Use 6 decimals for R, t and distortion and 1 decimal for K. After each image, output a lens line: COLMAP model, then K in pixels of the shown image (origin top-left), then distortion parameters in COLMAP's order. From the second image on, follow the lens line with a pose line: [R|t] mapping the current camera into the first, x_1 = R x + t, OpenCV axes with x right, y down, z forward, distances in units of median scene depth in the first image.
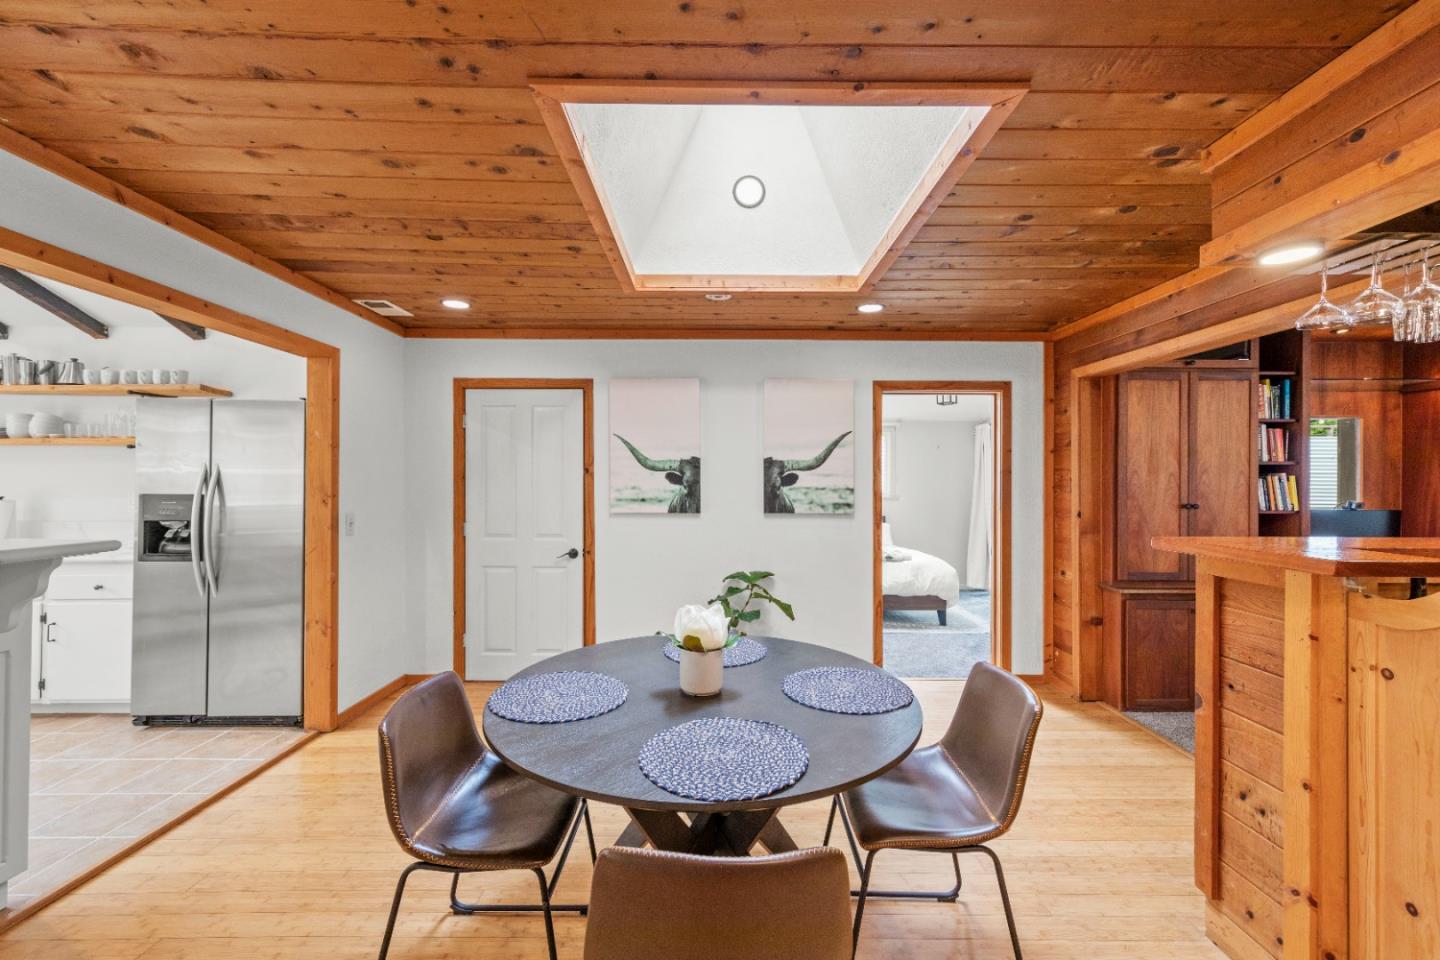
lens RADIAL K [[565.9, 0, 722.8], [0, 565.9, 484.0], [0, 0, 1]] dist [0.004692, -0.000198]
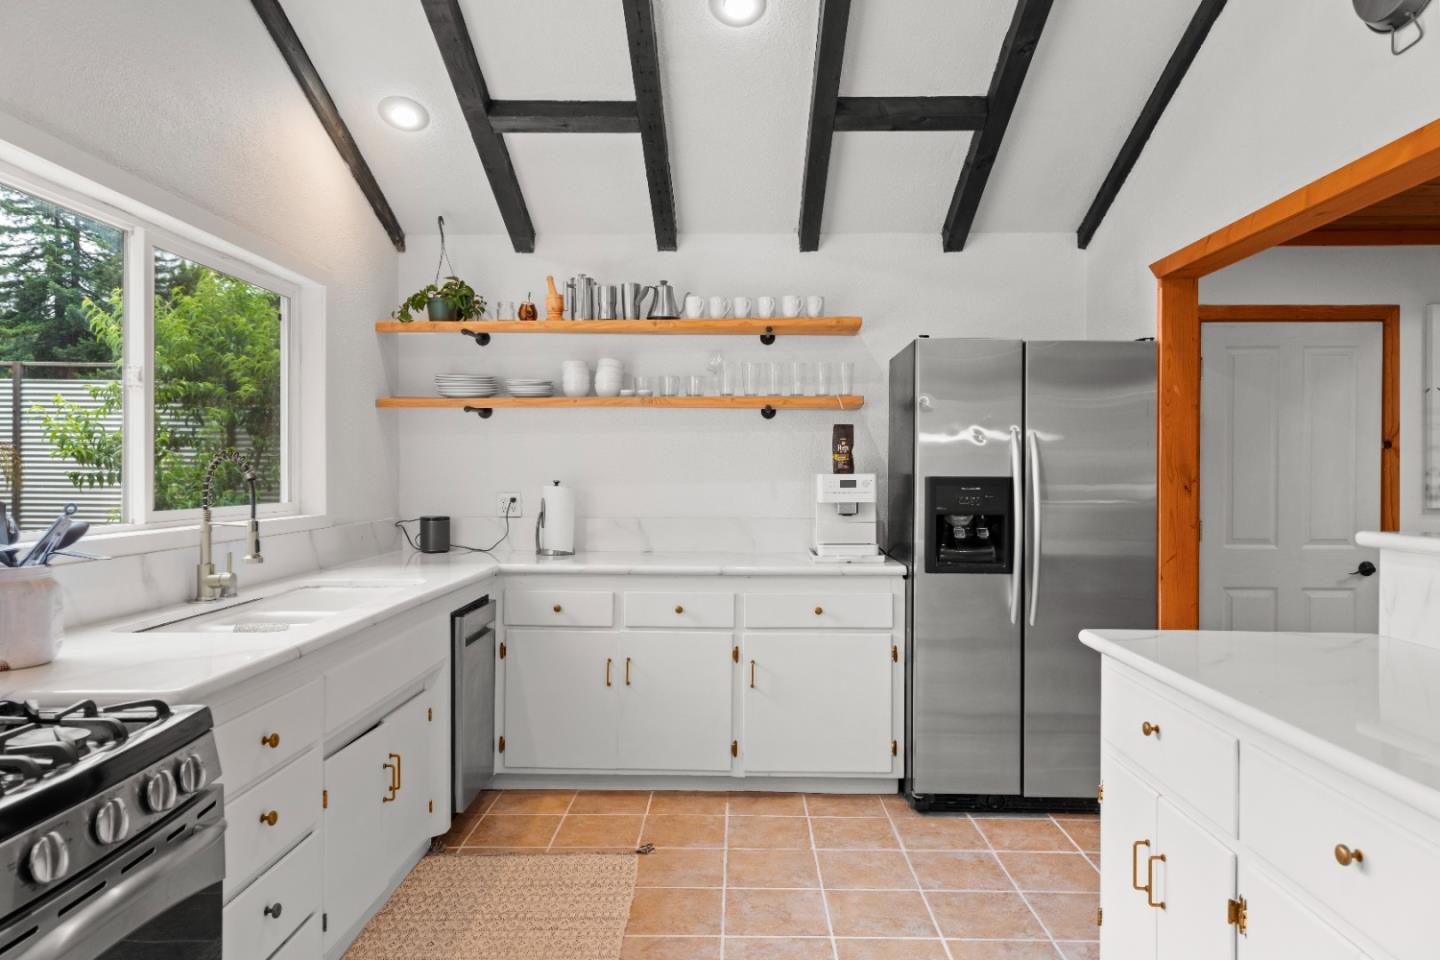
lens RADIAL K [[932.8, 0, 726.4], [0, 932.8, 474.0], [0, 0, 1]] dist [0.011756, -0.003061]
pose [[0.999522, 0.001894, -0.030872, -1.040277], [-0.001766, 0.999990, 0.004169, 0.008672], [0.030880, -0.004113, 0.999515, -0.128085]]
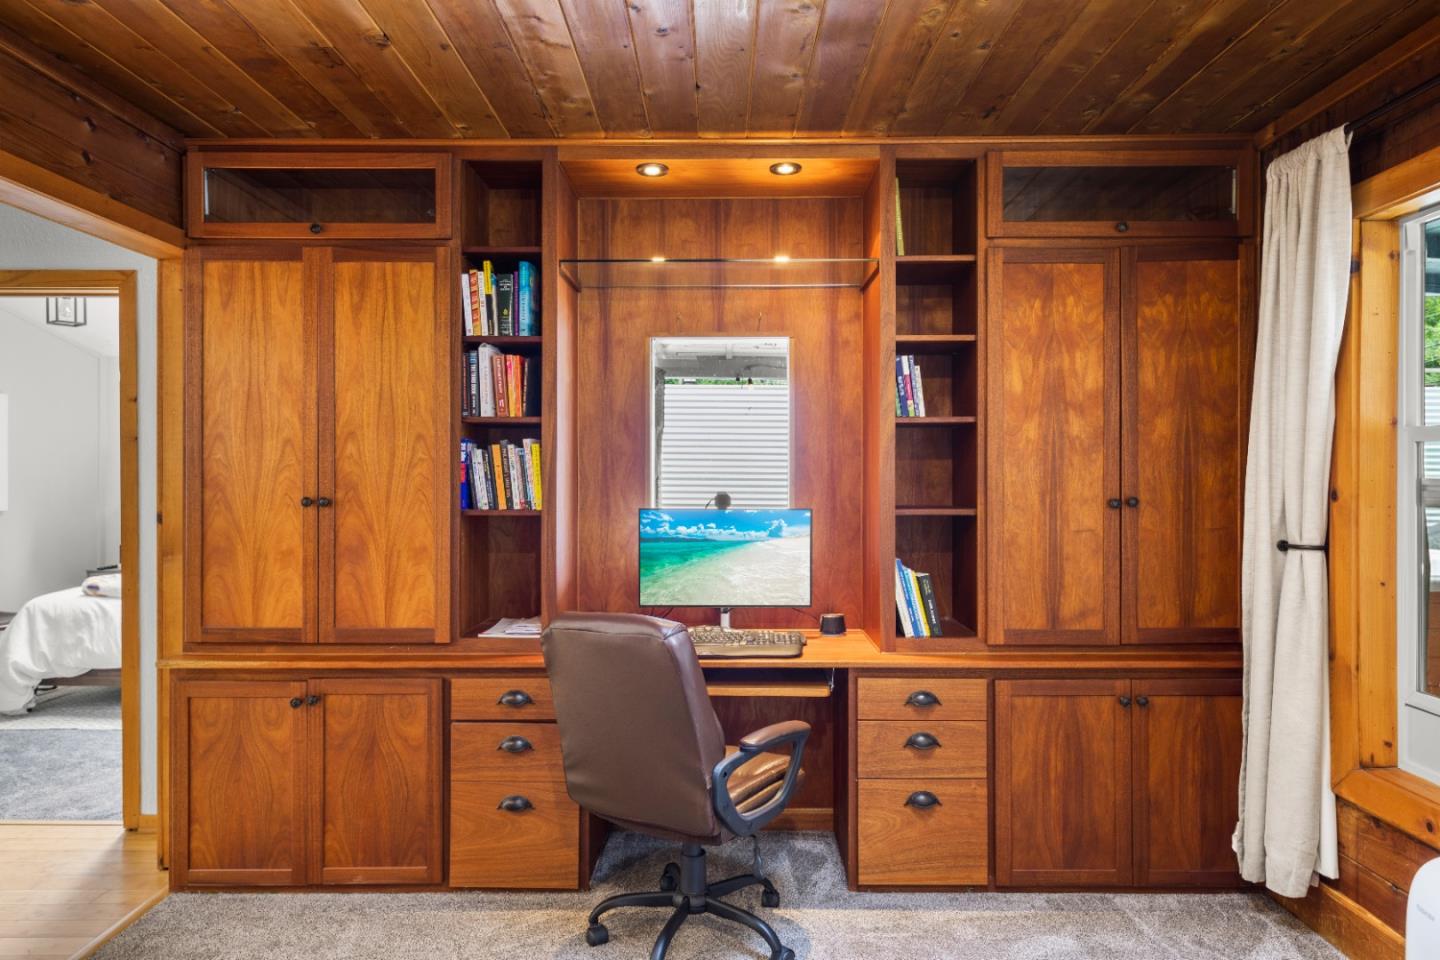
lens RADIAL K [[629.9, 0, 720.4], [0, 629.9, 483.0], [0, 0, 1]] dist [0.003699, 0.000737]
pose [[0.999699, -0.001869, -0.024468, 1.187797], [0.002167, 0.999924, 0.012175, 0.015278], [0.024444, -0.012224, 0.999626, 0.418598]]
